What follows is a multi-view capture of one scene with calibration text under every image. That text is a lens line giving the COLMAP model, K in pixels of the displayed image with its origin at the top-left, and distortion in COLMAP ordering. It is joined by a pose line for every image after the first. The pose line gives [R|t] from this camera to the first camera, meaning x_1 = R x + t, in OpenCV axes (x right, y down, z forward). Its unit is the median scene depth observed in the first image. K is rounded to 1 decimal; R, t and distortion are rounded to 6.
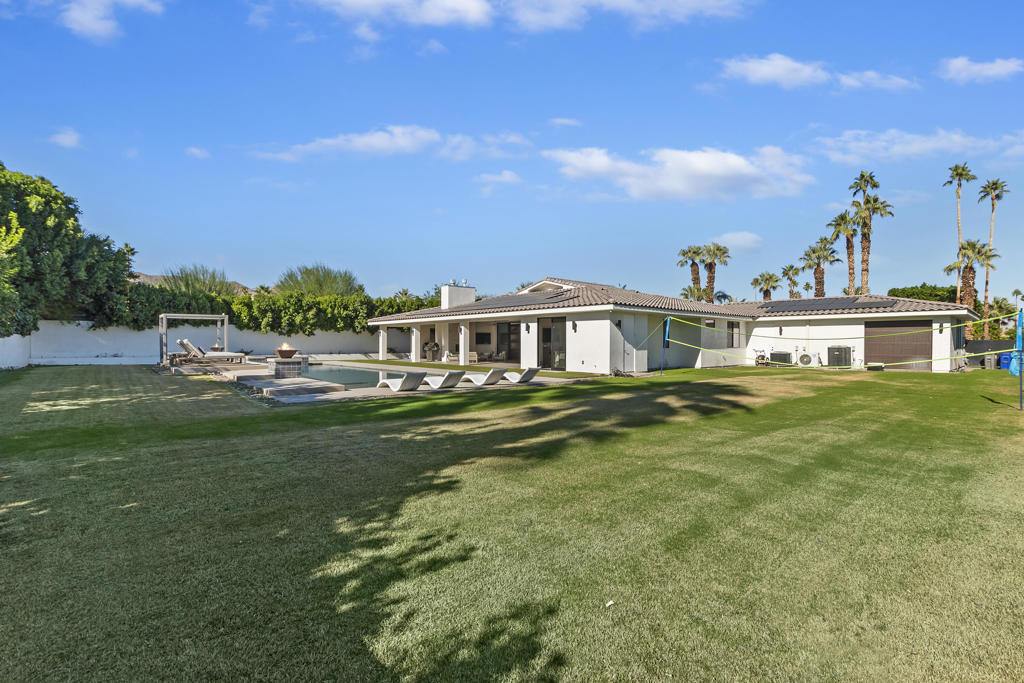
lens RADIAL K [[464.2, 0, 512.0], [0, 464.2, 341.5], [0, 0, 1]] dist [-0.004293, -0.000134]
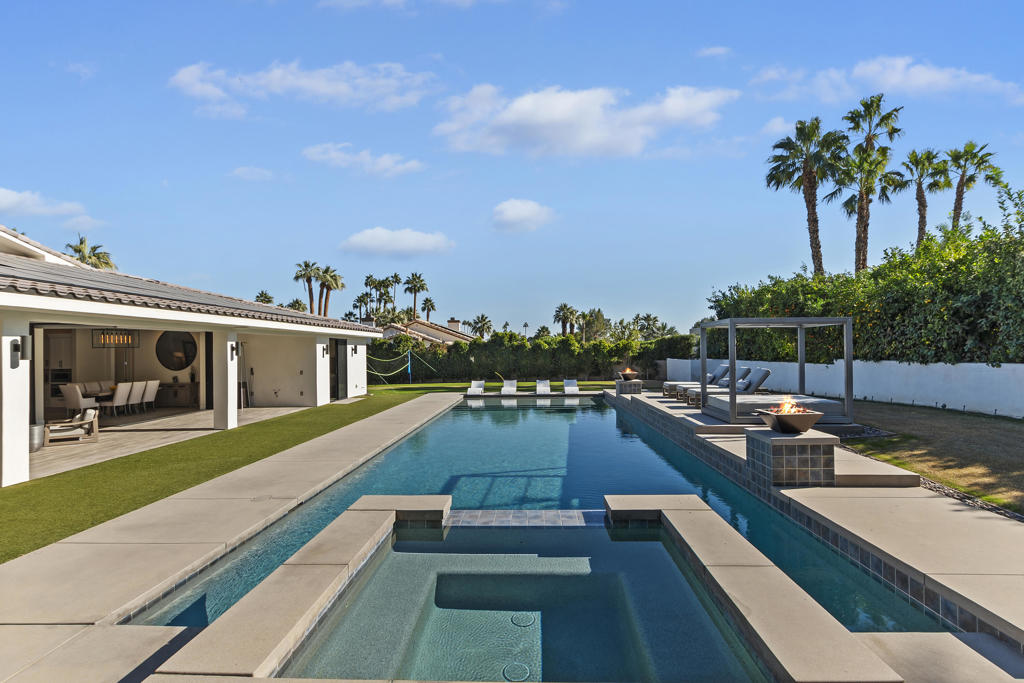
lens RADIAL K [[505.8, 0, 512.0], [0, 505.8, 341.5], [0, 0, 1]] dist [-0.012153, -0.000155]
pose [[-0.700877, 0.023612, 0.712891, -0.521383], [0.012014, 0.999701, -0.021301, -0.015931], [-0.713181, -0.006365, -0.700951, 0.949257]]
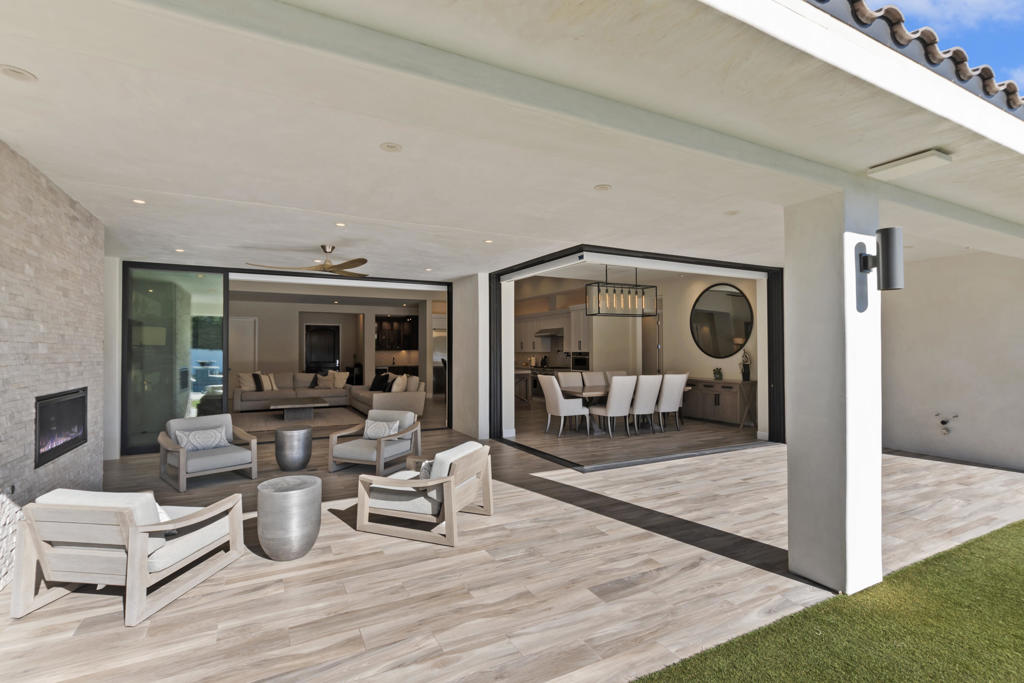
lens RADIAL K [[485.5, 0, 512.2], [0, 485.5, 345.6], [0, 0, 1]] dist [-0.000107, -0.000216]
pose [[0.265352, 0.011537, 0.964083, -0.191609], [-0.000902, 0.999931, -0.011718, -0.004397], [-0.964151, 0.002240, 0.265344, 0.868304]]
